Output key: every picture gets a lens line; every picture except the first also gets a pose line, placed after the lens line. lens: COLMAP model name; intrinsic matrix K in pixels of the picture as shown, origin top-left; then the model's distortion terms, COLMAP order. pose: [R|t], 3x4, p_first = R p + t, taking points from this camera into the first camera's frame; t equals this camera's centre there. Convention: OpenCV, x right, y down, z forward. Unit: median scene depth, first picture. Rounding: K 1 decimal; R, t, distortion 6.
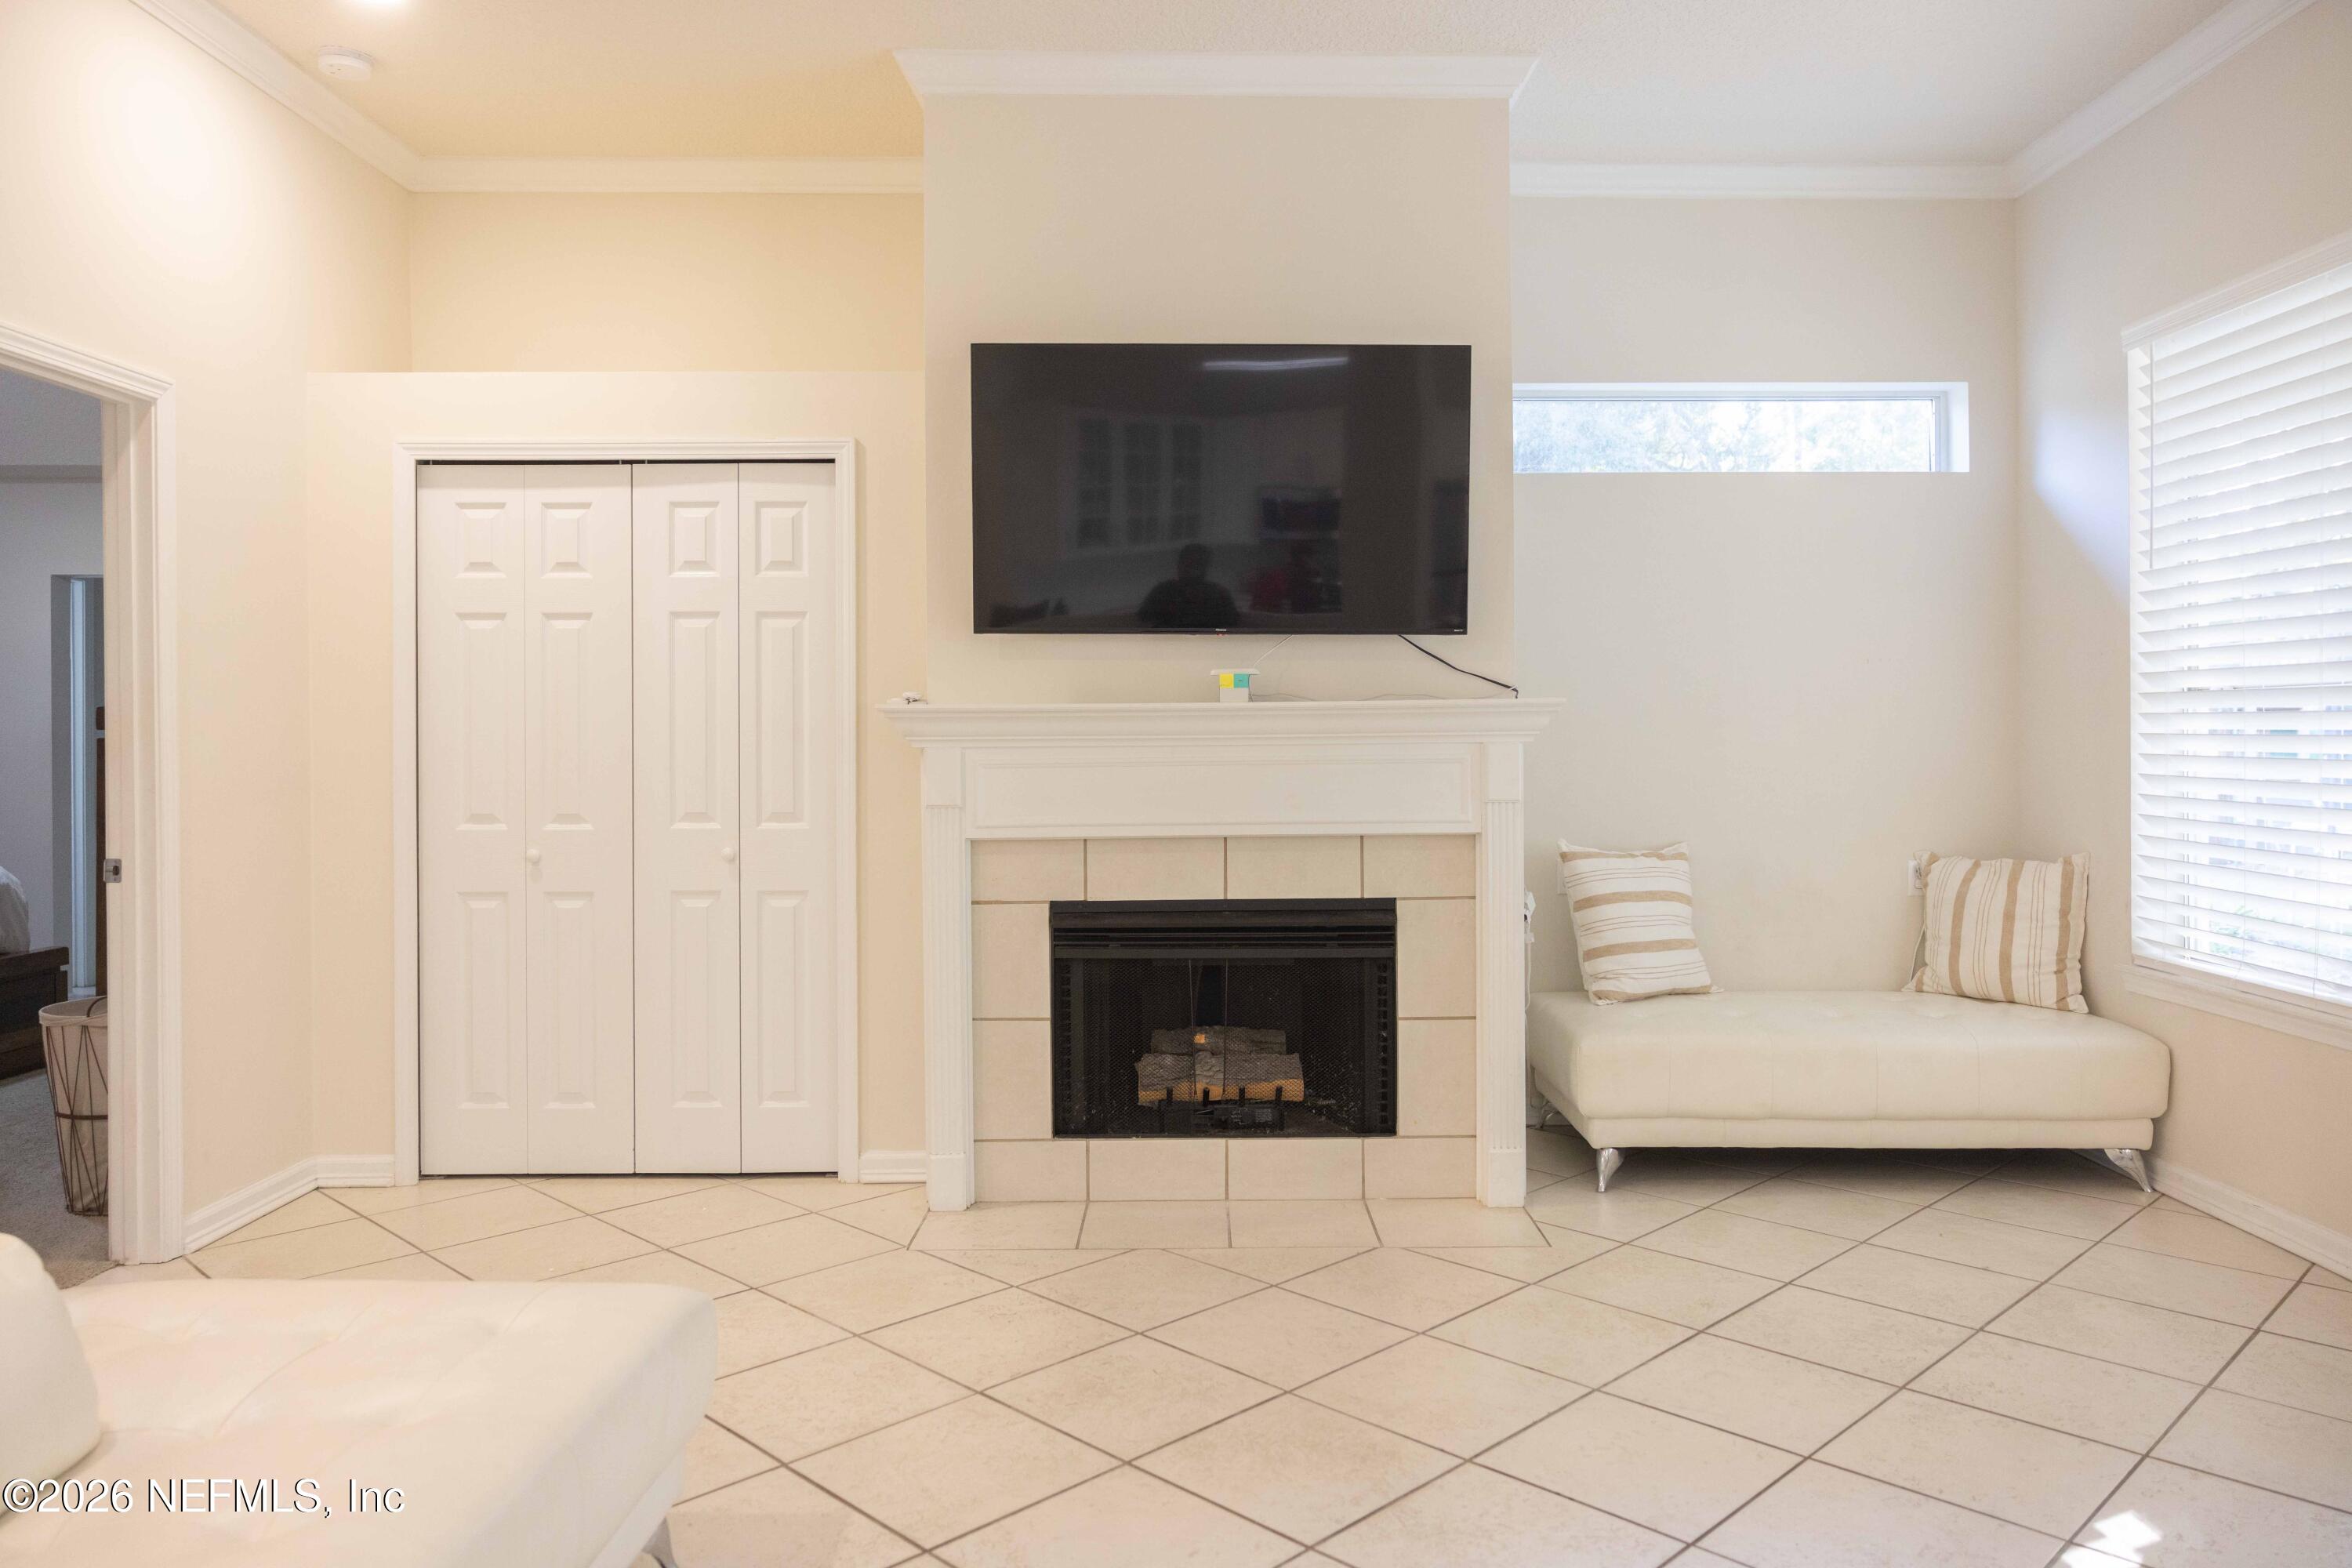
lens RADIAL K [[1612.1, 0, 1176.0], [0, 1612.1, 784.0], [0, 0, 1]] dist [0.004877, 0.002591]
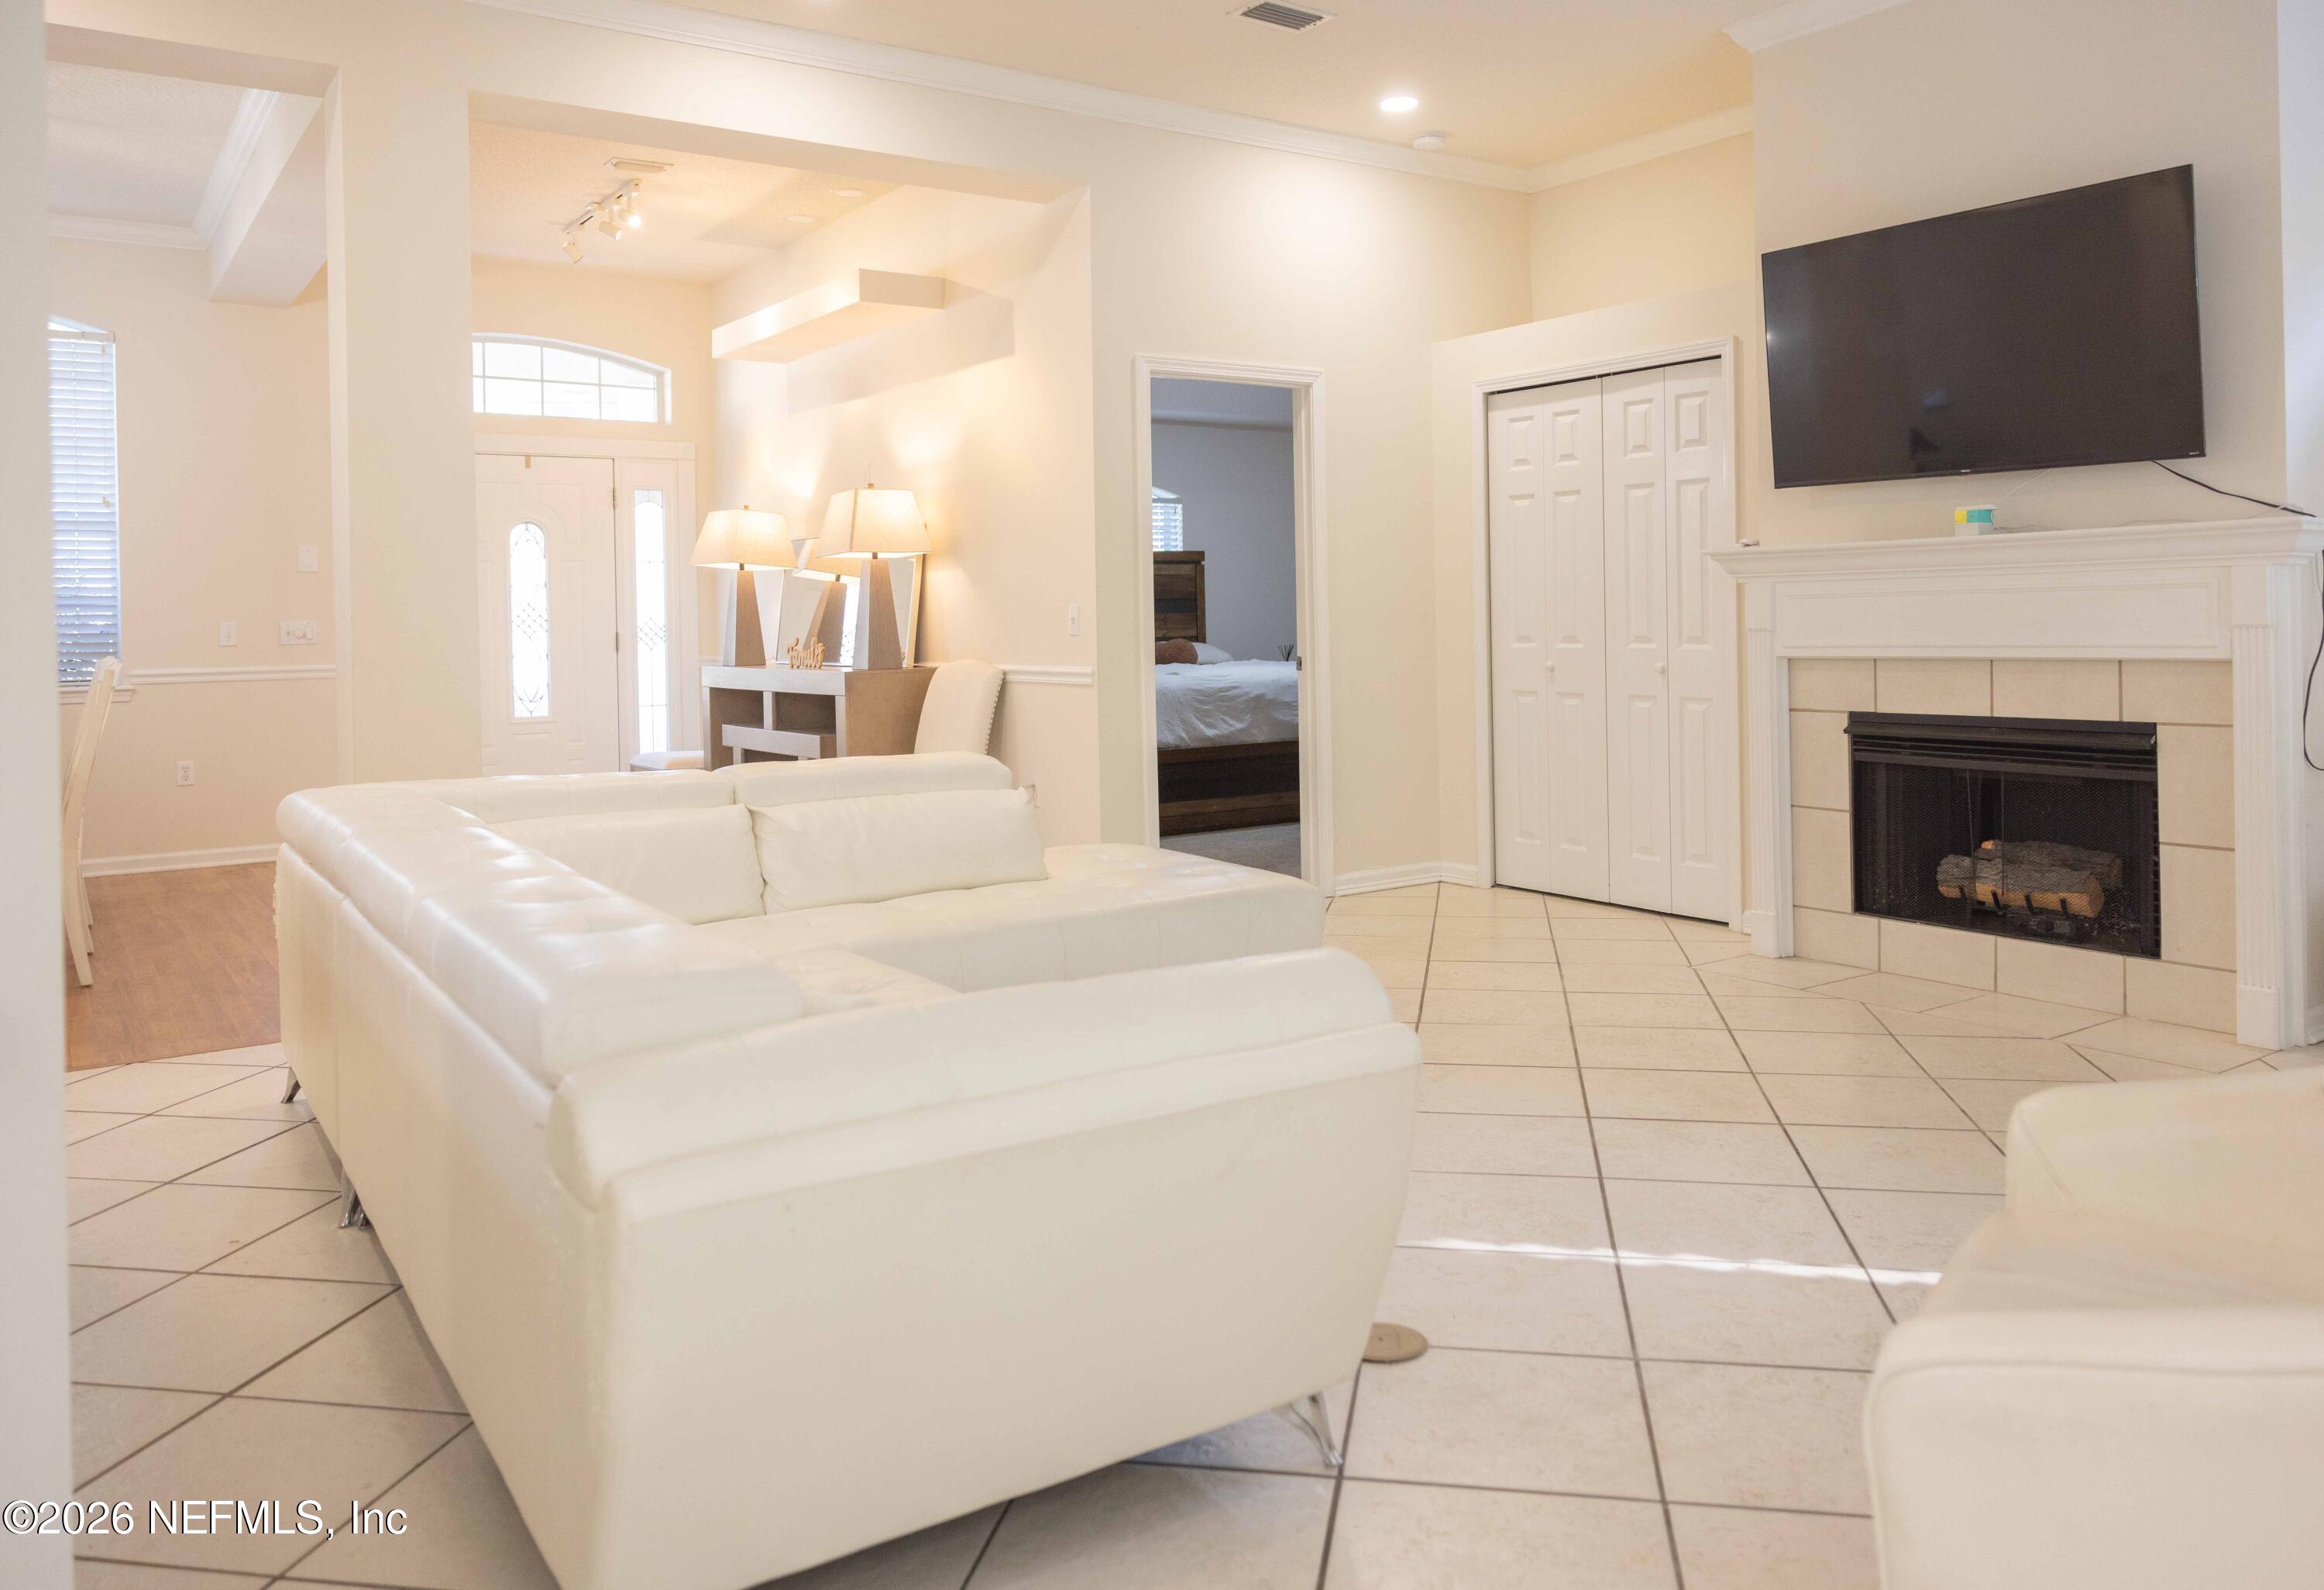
lens RADIAL K [[1676.3, 0, 1160.7], [0, 1676.3, 735.1], [0, 0, 1]] dist [0.029244, 0.000419]
pose [[0.563861, 0.056308, -0.823948, 0.651885], [-0.012497, 0.998141, 0.059660, 0.022667], [0.825775, -0.023343, 0.563516, -0.111741]]
